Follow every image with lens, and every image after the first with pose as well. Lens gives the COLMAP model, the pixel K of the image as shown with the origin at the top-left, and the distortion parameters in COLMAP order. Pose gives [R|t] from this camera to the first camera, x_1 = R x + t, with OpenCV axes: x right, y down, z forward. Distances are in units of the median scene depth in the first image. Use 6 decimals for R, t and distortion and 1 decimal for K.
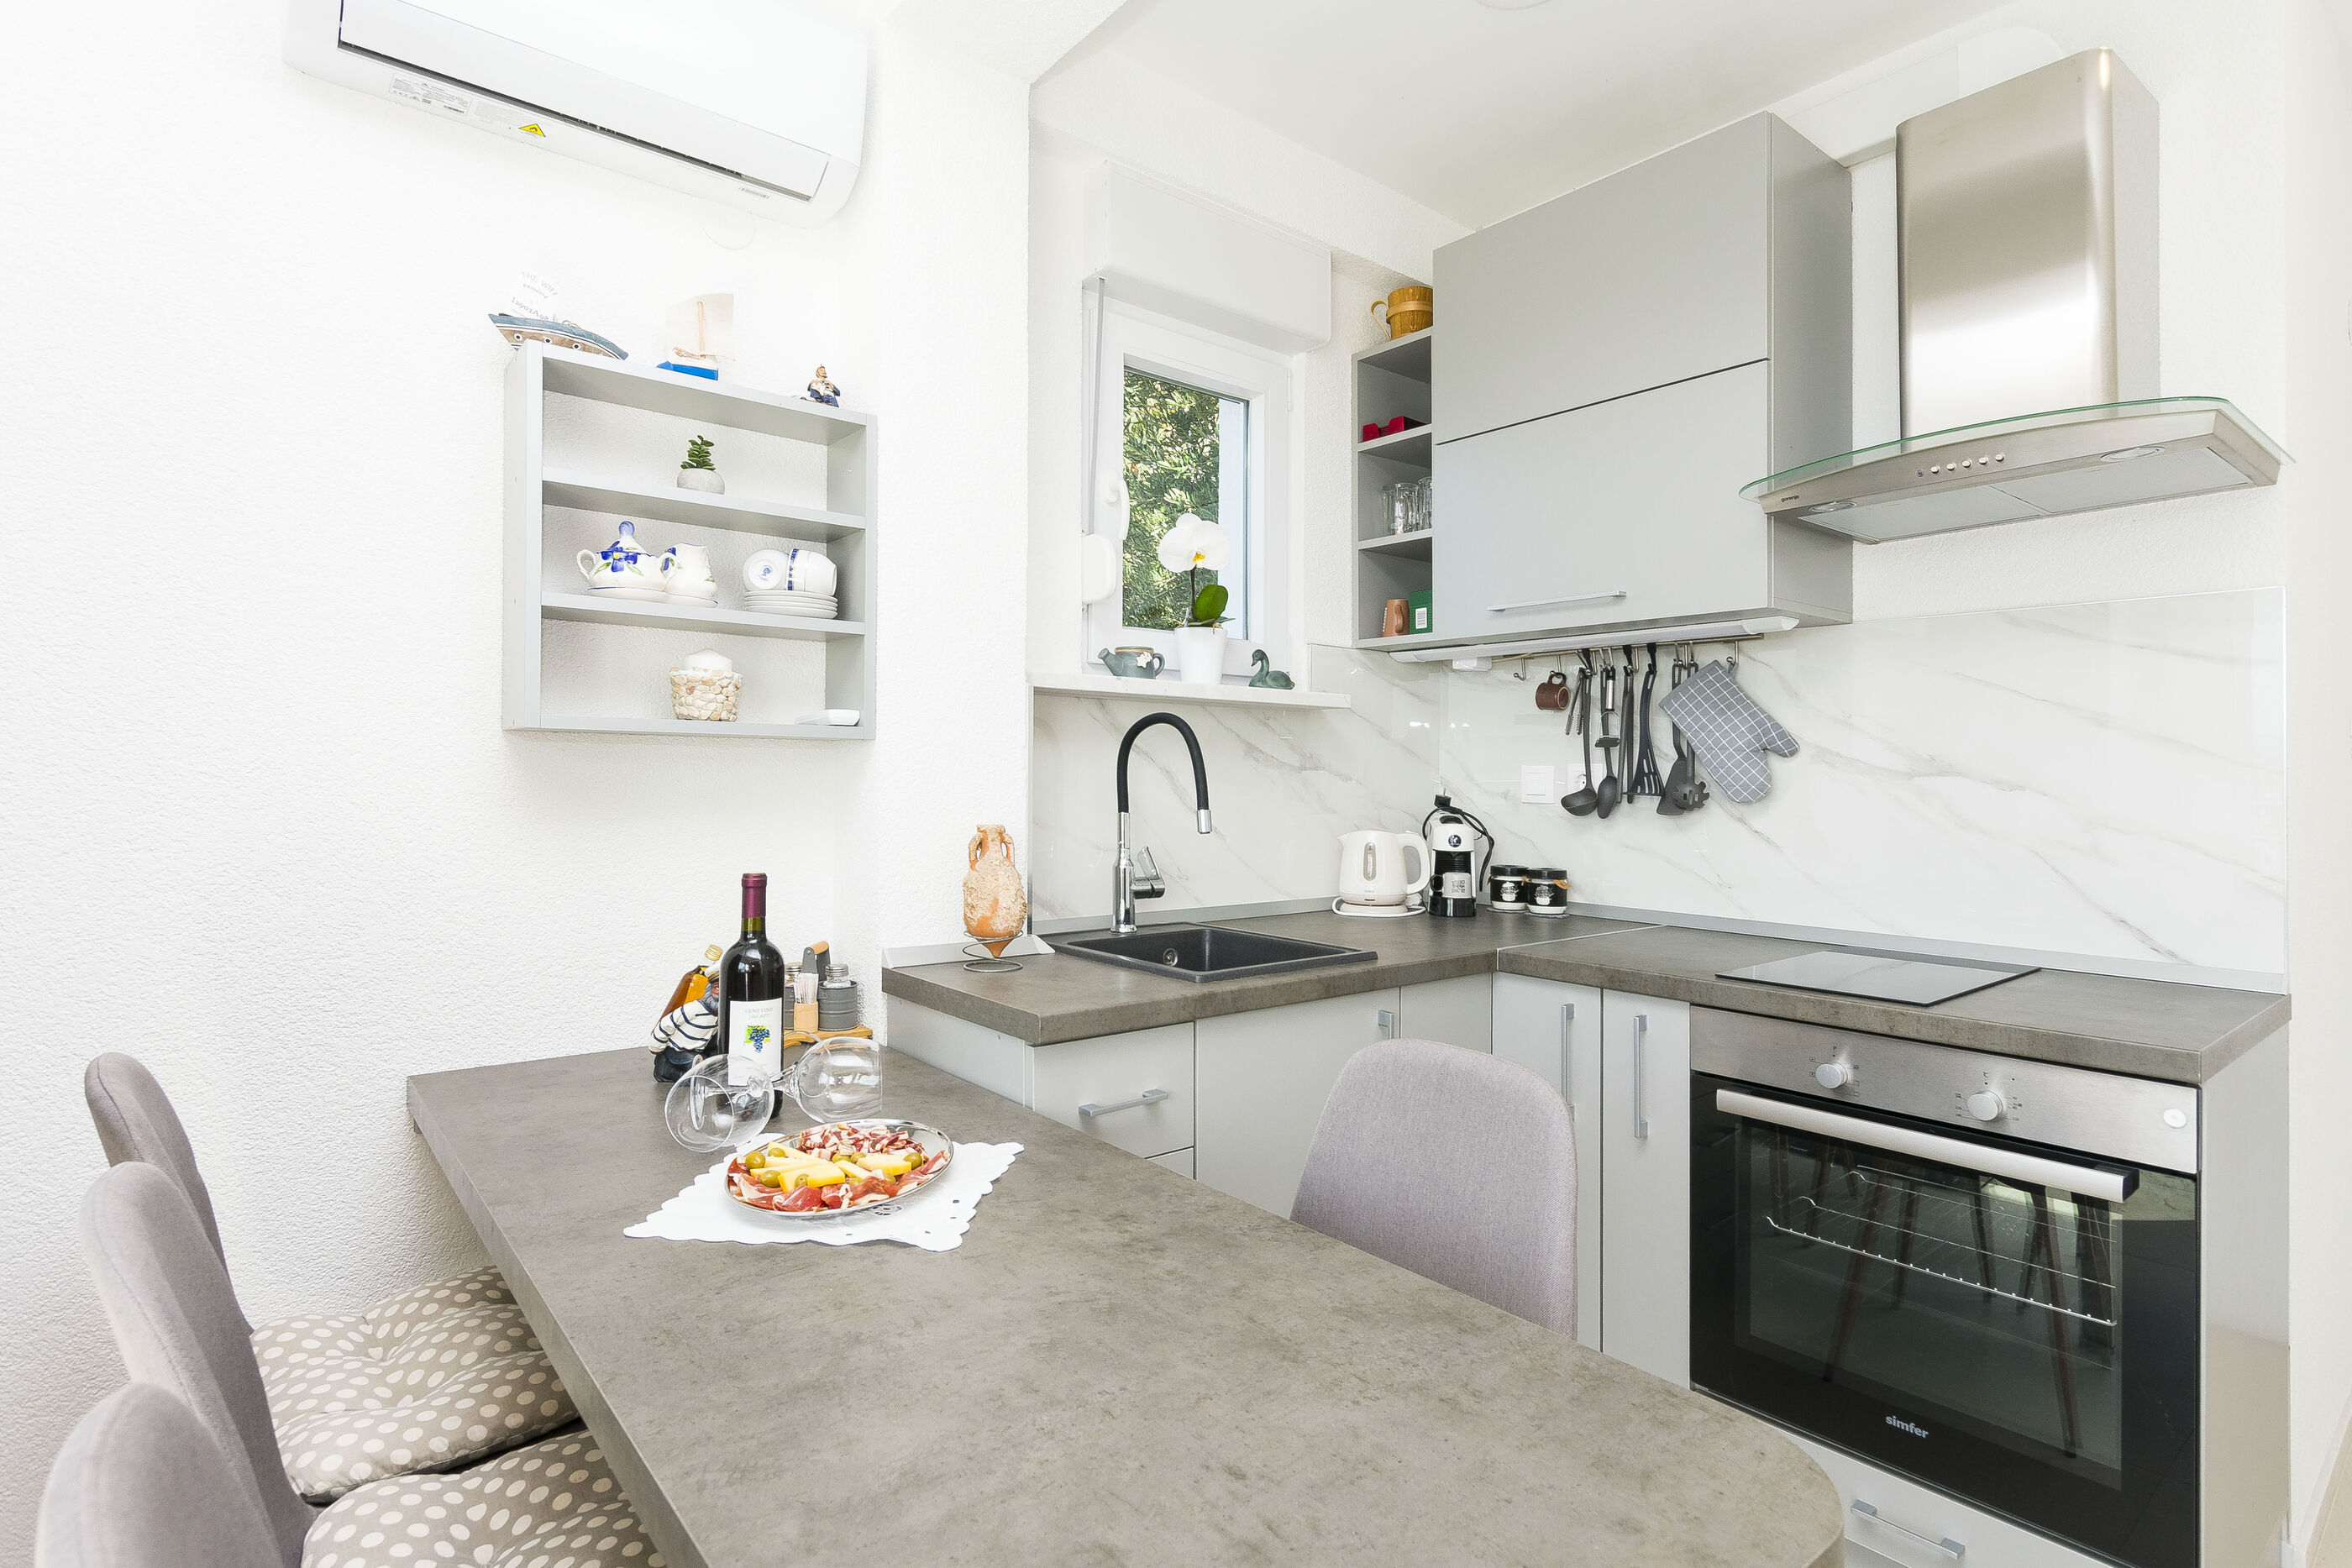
lens RADIAL K [[1173.5, 0, 1181.1], [0, 1173.5, 763.1], [0, 0, 1]] dist [0.000410, -0.000211]
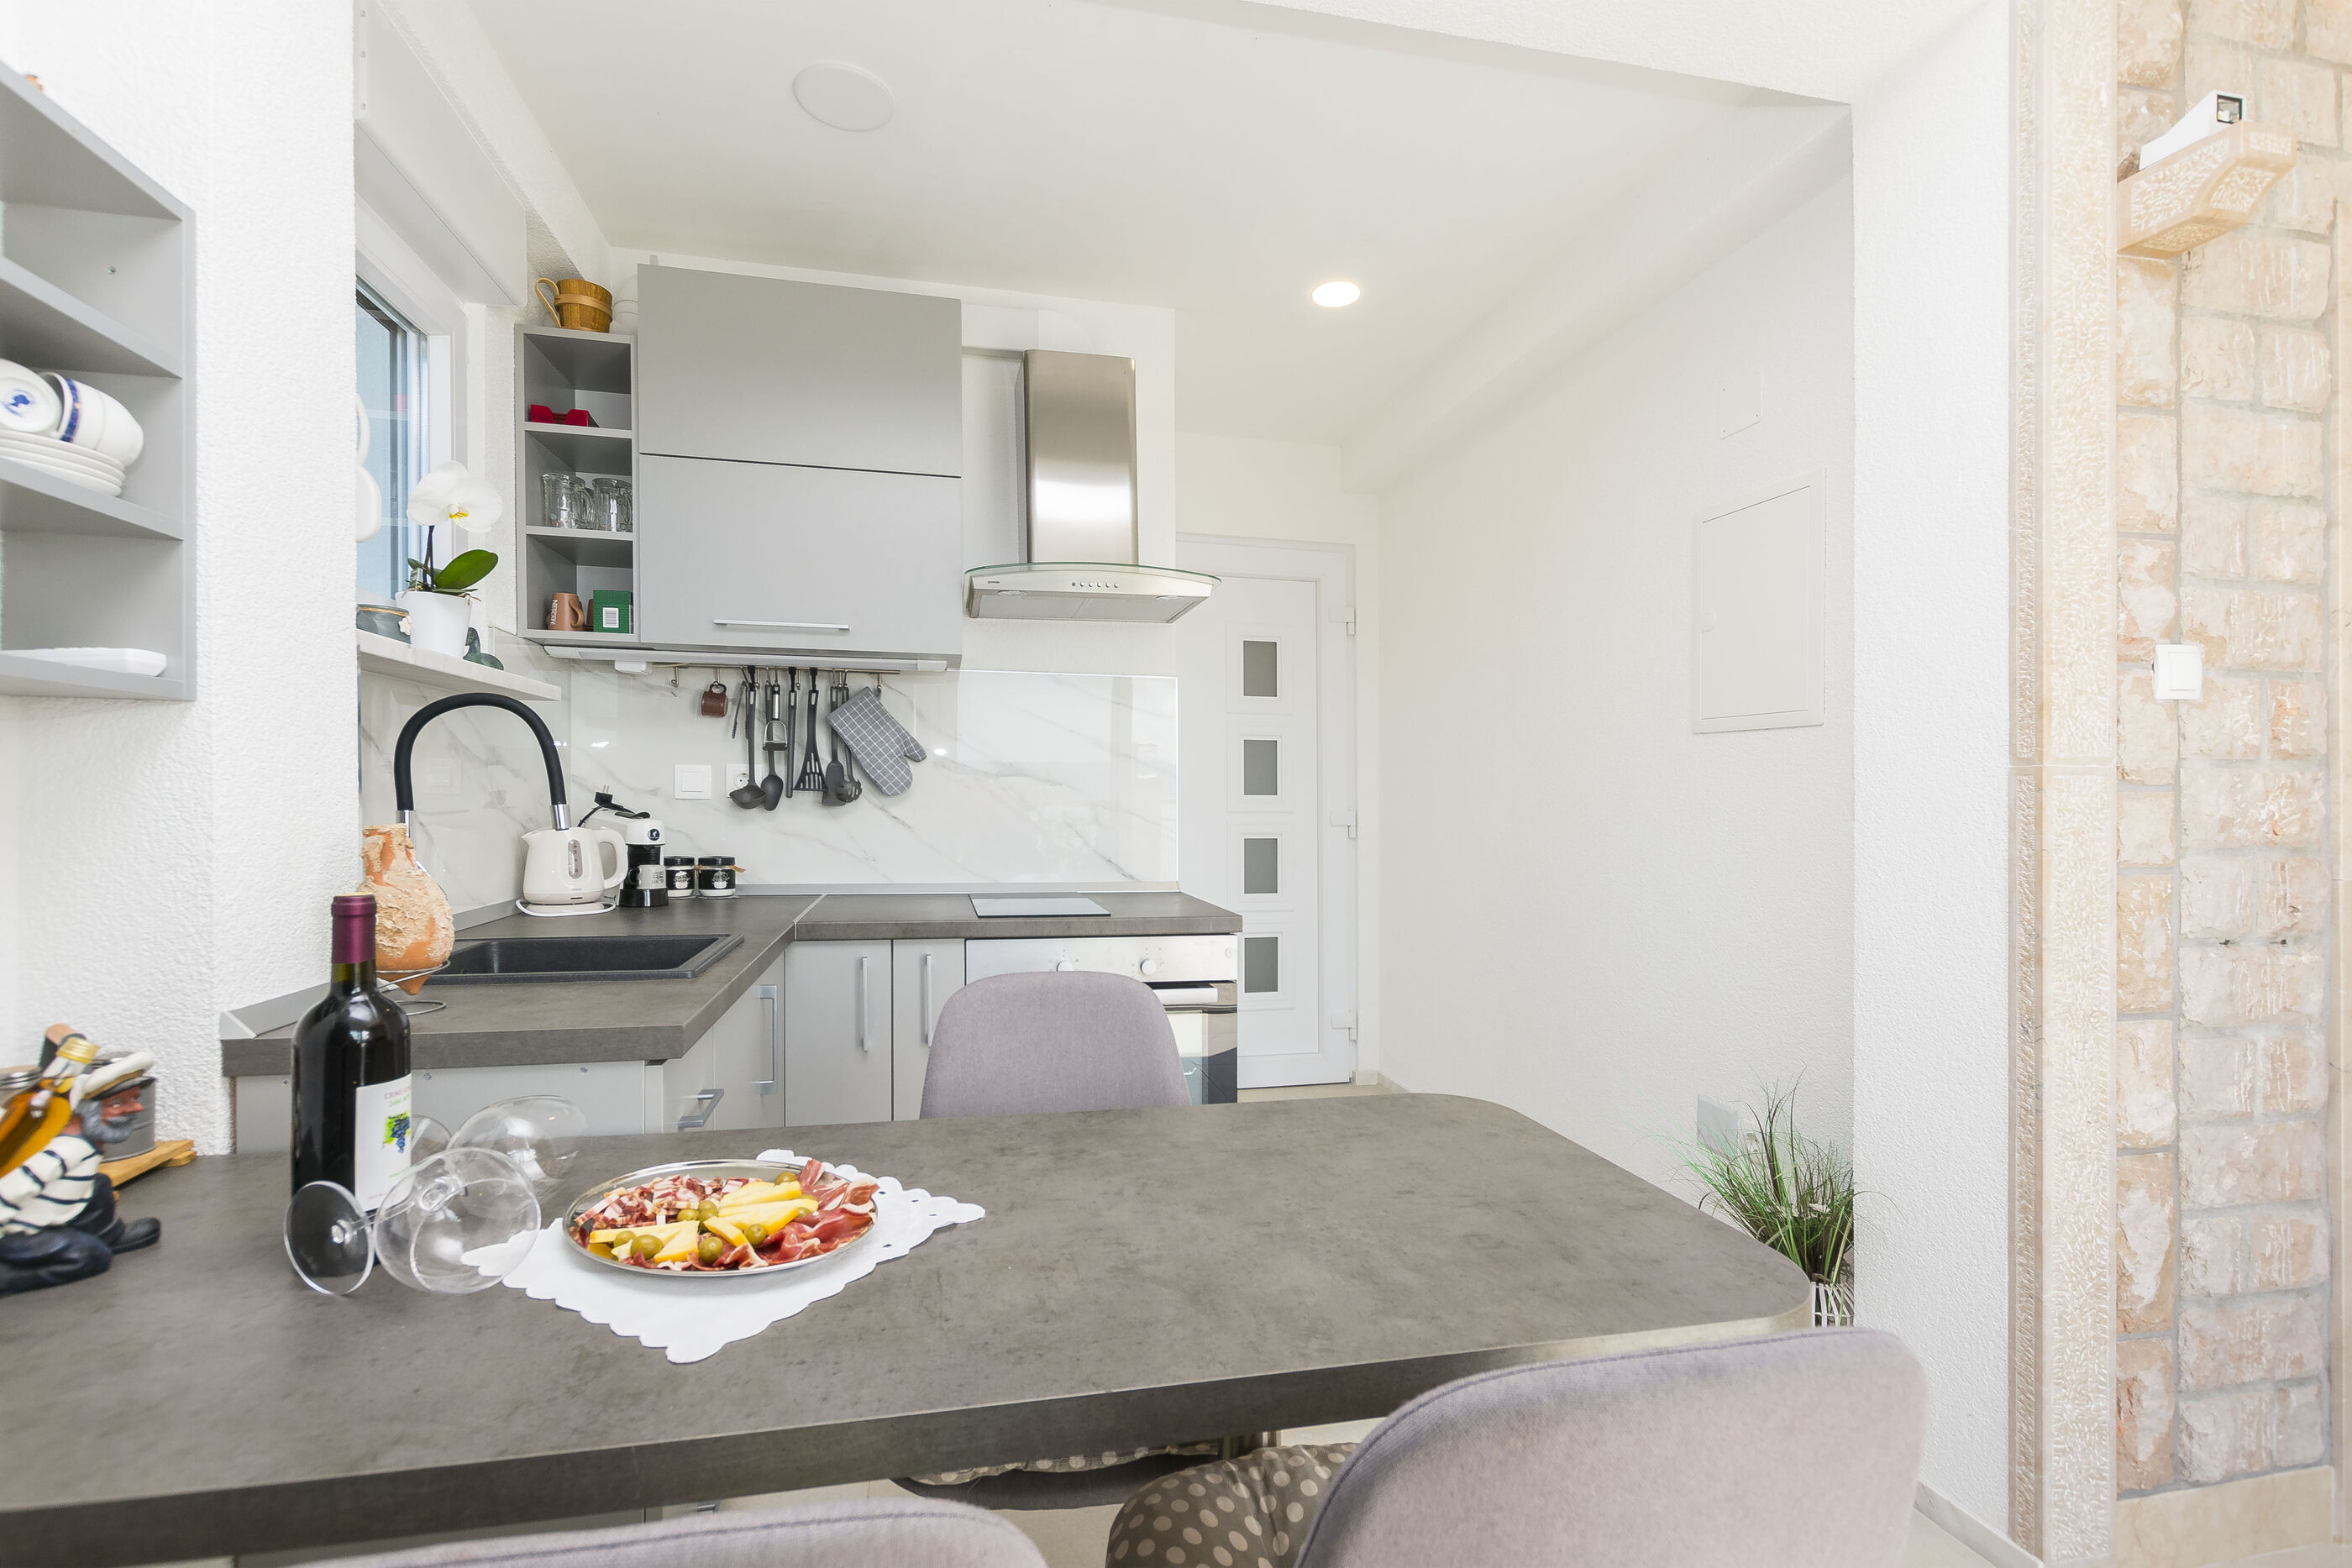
lens RADIAL K [[1020.1, 0, 1142.9], [0, 1020.1, 787.7], [0, 0, 1]] dist [-0.000904, -0.000098]
pose [[0.466559, 0.001378, 0.884489, -0.424226], [-0.013810, 0.999888, 0.005726, 0.014451], [-0.884382, -0.014886, 0.466526, 0.210175]]
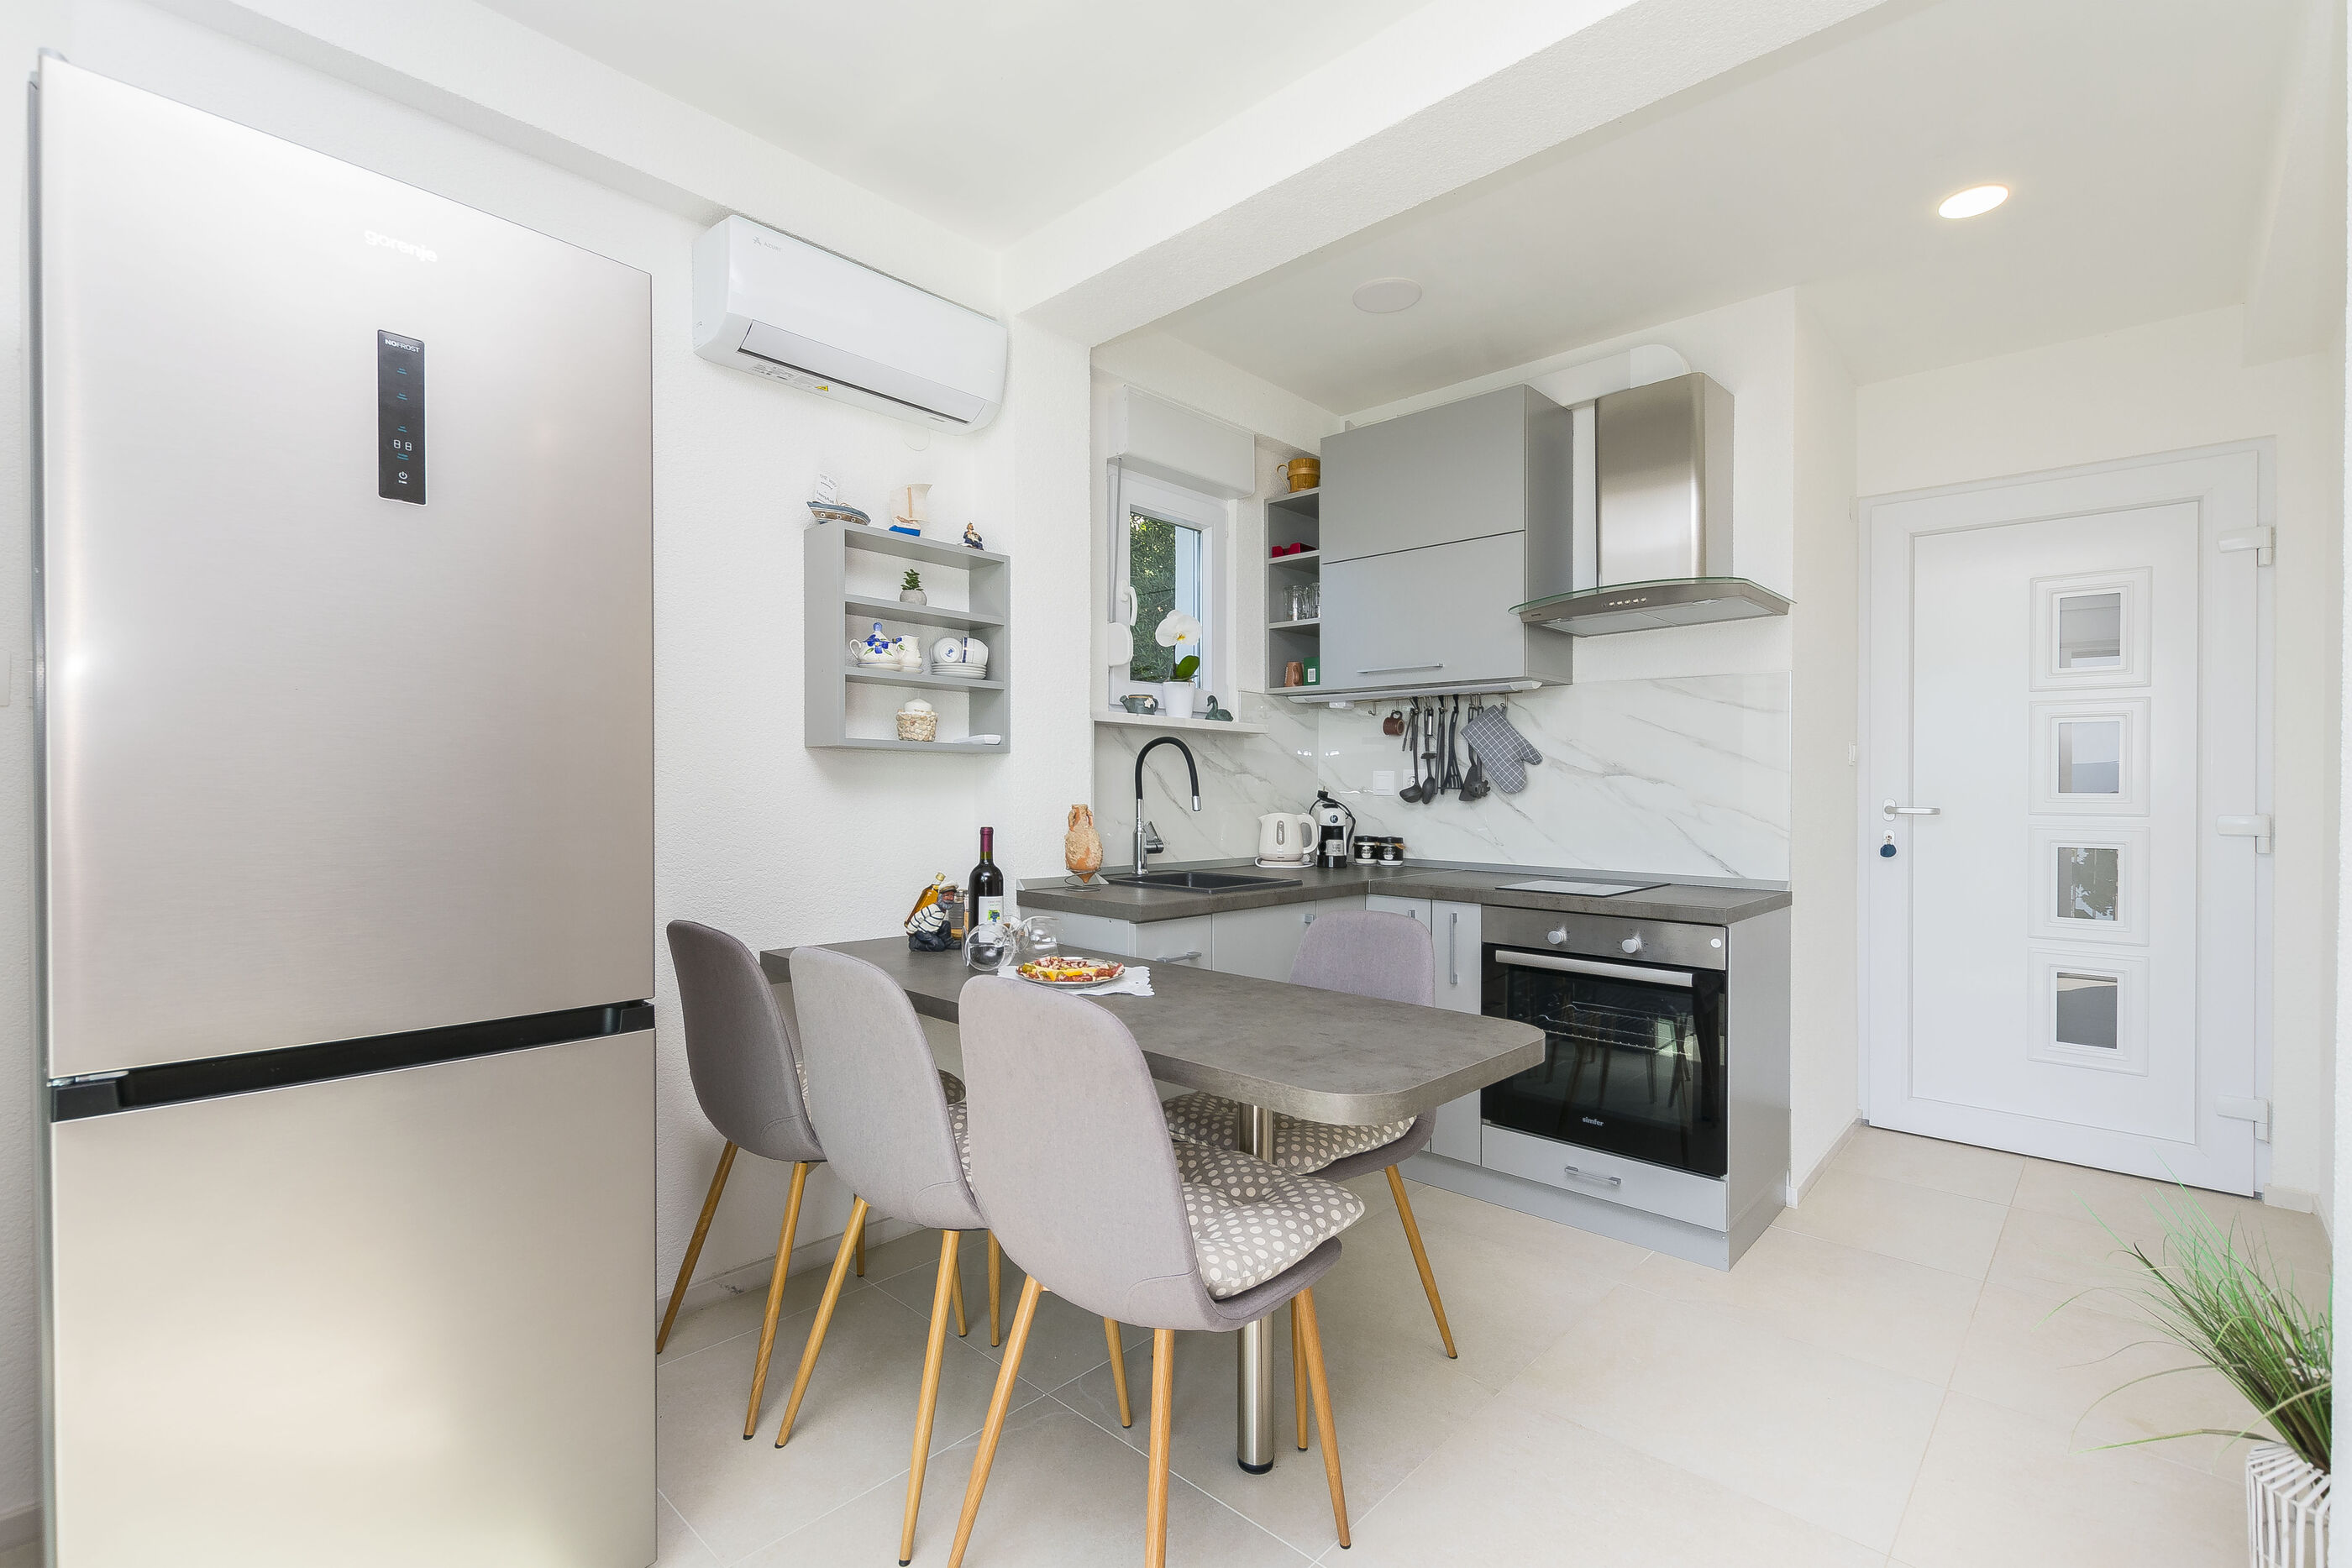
lens RADIAL K [[1033.2, 0, 1159.1], [0, 1033.2, 784.5], [0, 0, 1]] dist [-0.001361, 0.000061]
pose [[0.992848, -0.001538, 0.119378, -0.184105], [0.000544, 0.999965, 0.008357, 0.010013], [-0.119386, -0.008233, 0.992814, -0.382083]]
